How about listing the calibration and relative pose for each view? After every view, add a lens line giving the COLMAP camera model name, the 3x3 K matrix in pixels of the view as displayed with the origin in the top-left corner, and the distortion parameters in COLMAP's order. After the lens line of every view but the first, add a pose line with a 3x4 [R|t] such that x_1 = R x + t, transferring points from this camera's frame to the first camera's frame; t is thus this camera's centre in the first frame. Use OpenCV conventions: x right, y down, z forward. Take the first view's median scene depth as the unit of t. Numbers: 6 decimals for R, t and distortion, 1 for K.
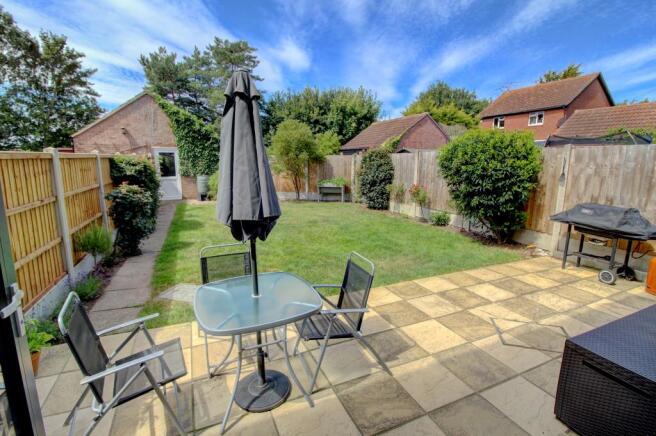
lens RADIAL K [[303.6, 0, 324.1], [0, 303.6, 212.9], [0, 0, 1]] dist [-0.006949, -0.009585]
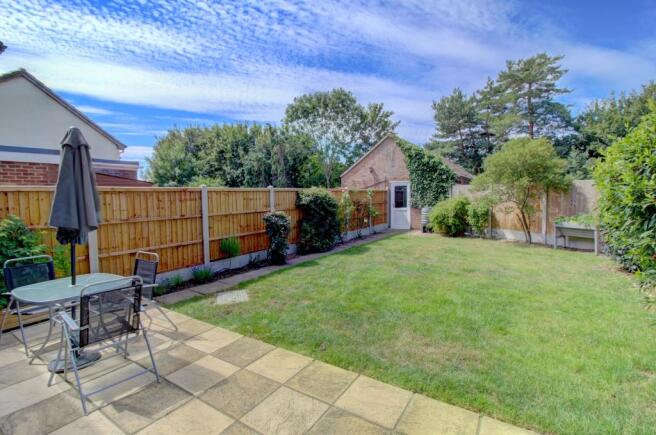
lens RADIAL K [[303.6, 0, 329.6], [0, 303.6, 214.2], [0, 0, 1]] dist [-0.006949, -0.009585]
pose [[0.555933, 0.035528, -0.830467, 0.252836], [-0.122788, 0.991636, -0.039774, -0.022192], [0.822108, 0.124083, 0.555646, 0.191886]]
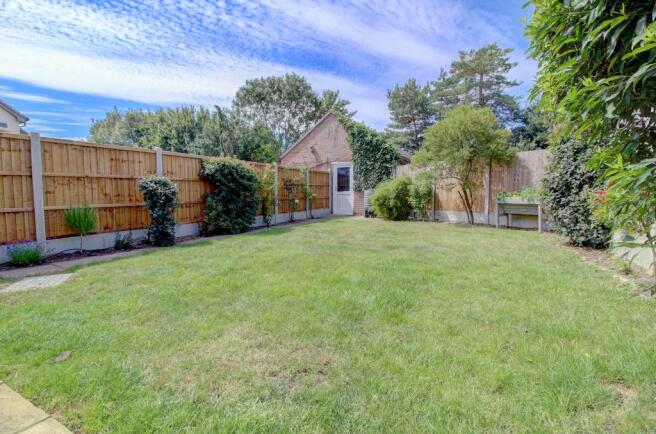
lens RADIAL K [[303.6, 0, 328.0], [0, 303.6, 212.6], [0, 0, 1]] dist [-0.006949, -0.009585]
pose [[0.642101, 0.039800, -0.765586, 0.221849], [-0.121393, 0.991330, -0.050278, 0.005638], [0.756948, 0.125220, 0.641365, 0.336991]]
